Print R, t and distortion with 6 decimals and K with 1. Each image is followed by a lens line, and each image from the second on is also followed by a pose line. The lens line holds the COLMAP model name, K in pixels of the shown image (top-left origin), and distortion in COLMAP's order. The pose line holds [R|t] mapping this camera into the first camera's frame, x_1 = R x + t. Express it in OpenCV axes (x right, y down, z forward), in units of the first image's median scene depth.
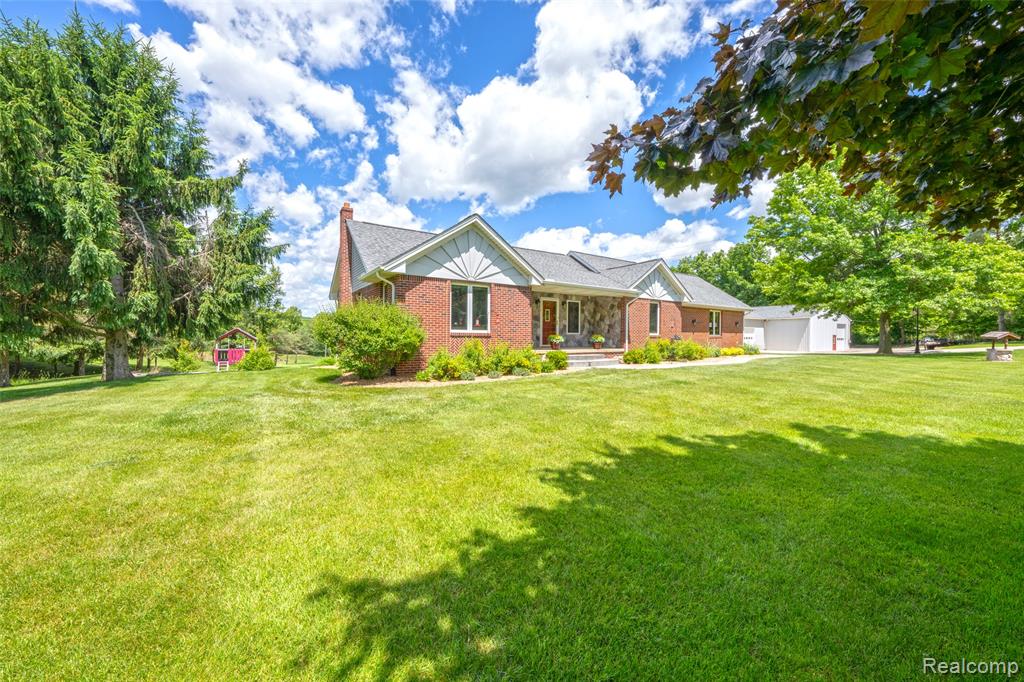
lens RADIAL K [[366.6, 0, 514.1], [0, 366.6, 350.0], [0, 0, 1]] dist [-0.000740, 0.000025]
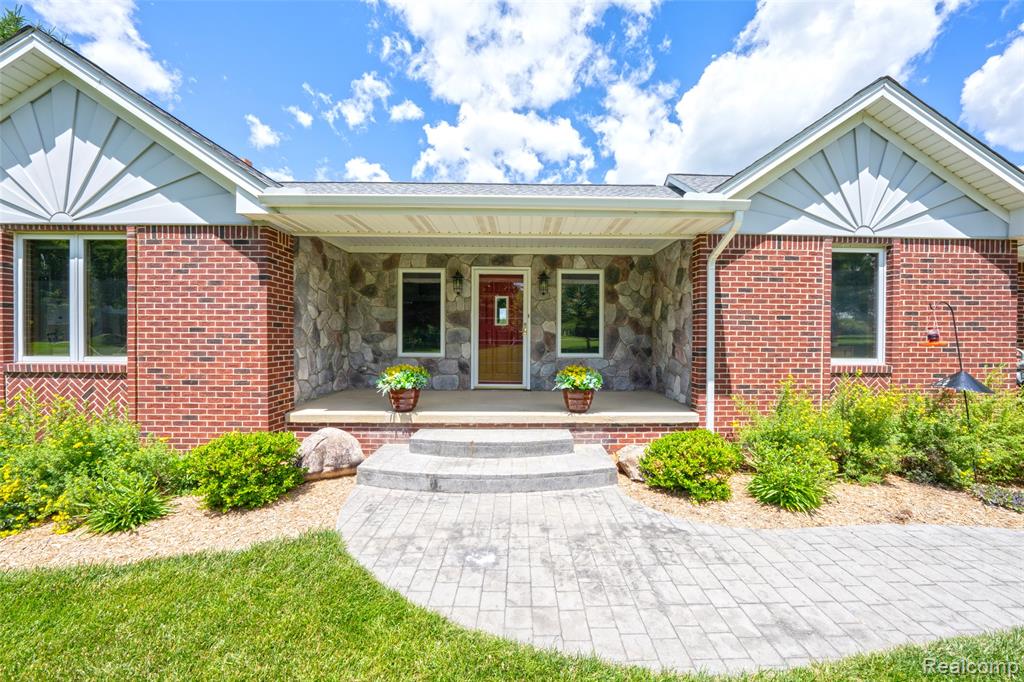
lens RADIAL K [[361.3, 0, 524.3], [0, 361.3, 338.0], [0, 0, 1]] dist [-0.010228, 0.000043]
pose [[0.848106, -0.006676, -0.529784, 0.316083], [-0.017785, 0.998998, -0.041059, -0.046036], [0.529528, 0.044244, 0.847138, 0.647547]]
